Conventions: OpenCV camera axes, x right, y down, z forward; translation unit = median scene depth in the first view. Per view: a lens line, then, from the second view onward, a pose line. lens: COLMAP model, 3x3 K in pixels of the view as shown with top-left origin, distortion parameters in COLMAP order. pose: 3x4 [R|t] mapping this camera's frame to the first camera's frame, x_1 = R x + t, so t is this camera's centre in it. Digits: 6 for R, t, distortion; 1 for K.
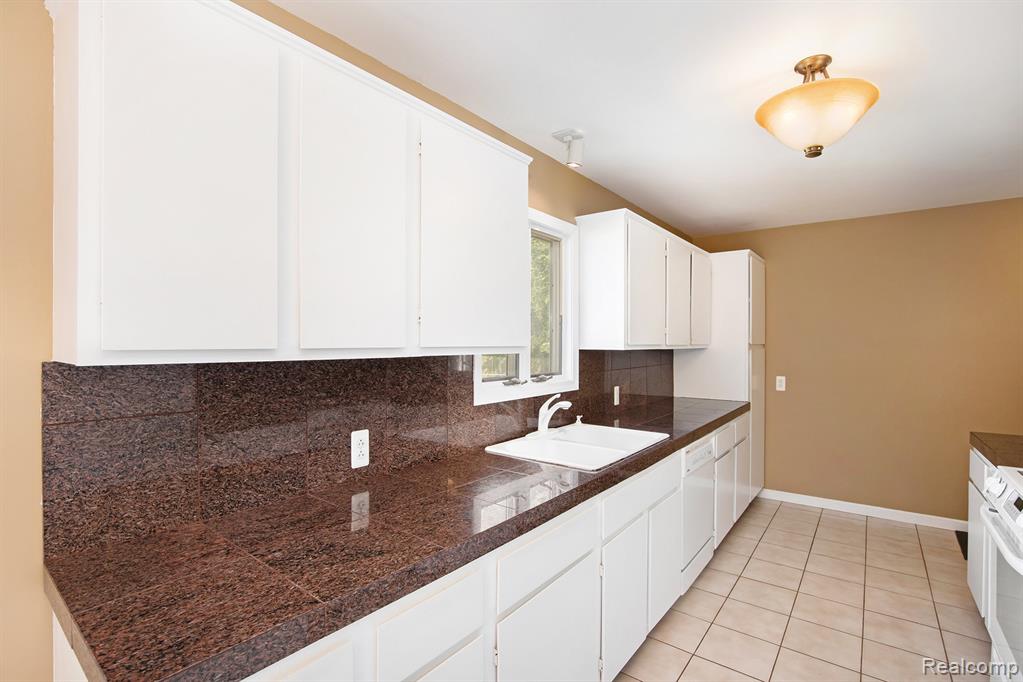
lens RADIAL K [[472.5, 0, 510.0], [0, 472.5, 343.4], [0, 0, 1]] dist [-0.045899, 0.012545]
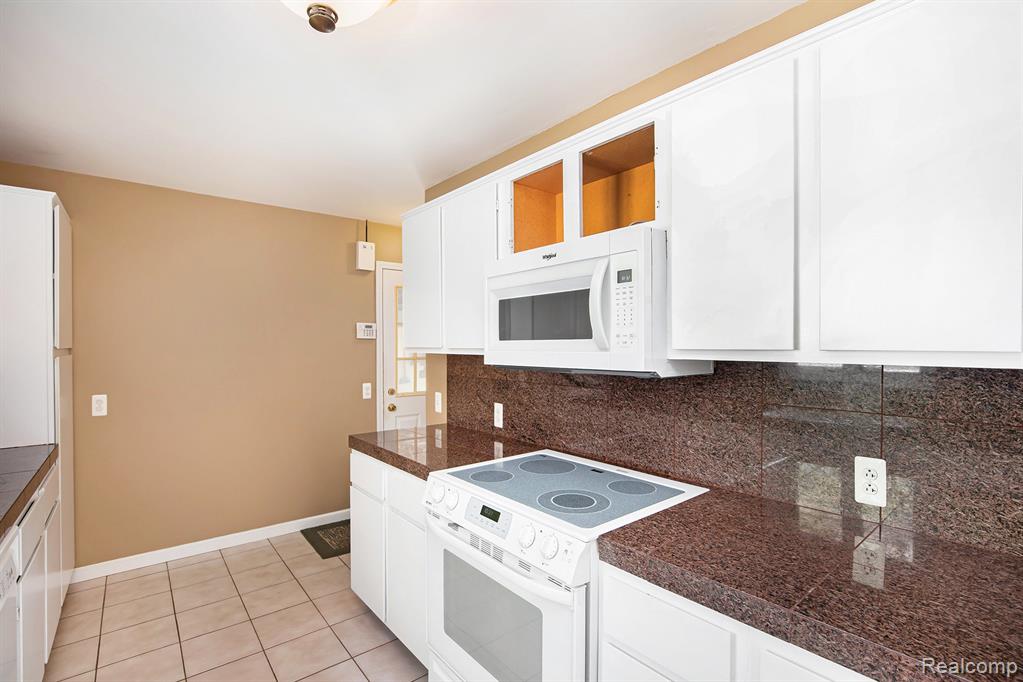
lens RADIAL K [[472.5, 0, 510.0], [0, 472.5, 343.4], [0, 0, 1]] dist [-0.045899, 0.012545]
pose [[0.223409, 0.003648, 0.974718, 0.066010], [0.002130, 0.999989, -0.004230, -0.000537], [-0.974722, 0.003021, 0.223399, 0.294401]]
